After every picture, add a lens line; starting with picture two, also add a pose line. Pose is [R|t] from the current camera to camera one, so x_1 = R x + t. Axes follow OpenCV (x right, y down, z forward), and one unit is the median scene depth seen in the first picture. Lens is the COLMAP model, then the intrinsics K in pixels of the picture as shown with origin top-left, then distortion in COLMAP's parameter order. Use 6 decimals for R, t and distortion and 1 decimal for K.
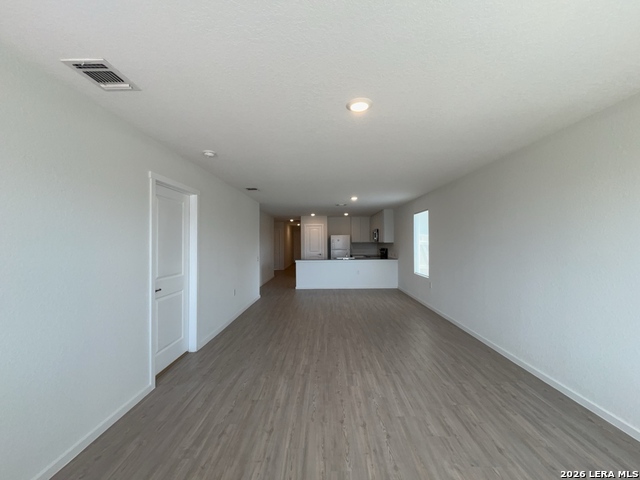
lens RADIAL K [[259.0, 0, 322.3], [0, 259.0, 240.6], [0, 0, 1]] dist [-0.000842, -0.000142]
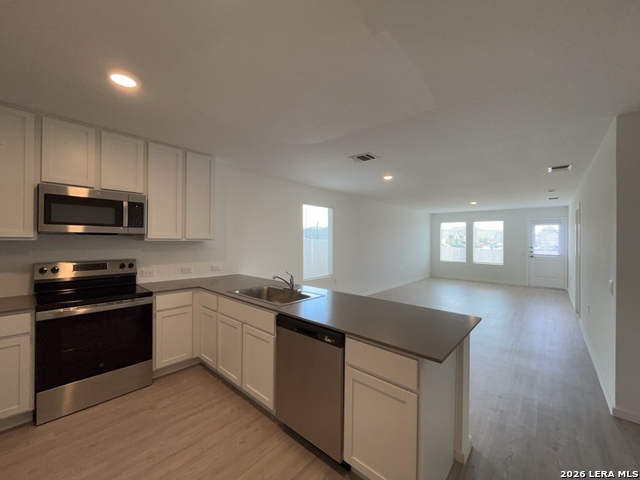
lens RADIAL K [[259.0, 0, 322.4], [0, 259.0, 240.1], [0, 0, 1]] dist [-0.000842, -0.000142]
pose [[-0.758968, 0.001554, 0.651127, -0.150575], [-0.005796, 0.999941, -0.009142, 0.009025], [-0.651103, -0.010712, -0.758914, 1.257615]]
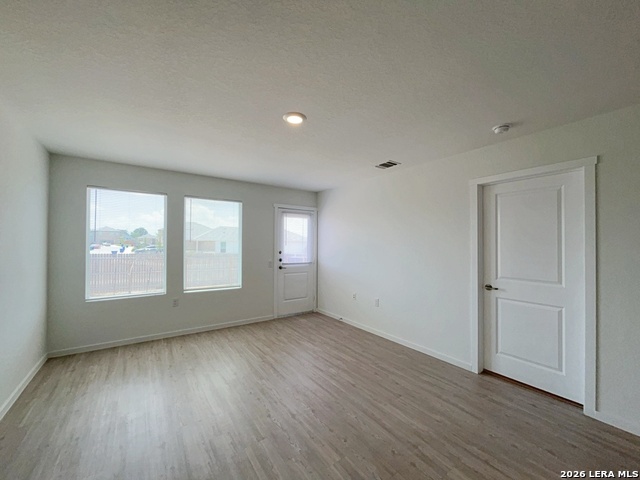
lens RADIAL K [[259.0, 0, 324.1], [0, 259.0, 239.5], [0, 0, 1]] dist [-0.000842, -0.000142]
pose [[-0.805421, -0.004112, -0.592688, 0.173664], [0.005770, 0.999874, -0.014778, 0.002879], [0.592675, -0.015322, -0.805296, 0.488057]]
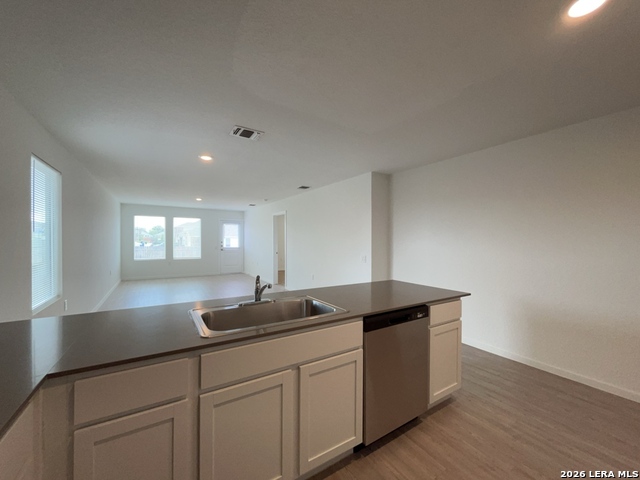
lens RADIAL K [[259.0, 0, 322.0], [0, 259.0, 240.0], [0, 0, 1]] dist [-0.000842, -0.000142]
pose [[-0.834318, 0.006452, -0.551246, 0.177495], [0.007413, 0.999972, 0.000485, 0.016740], [0.551234, -0.003681, -0.834342, 1.245751]]
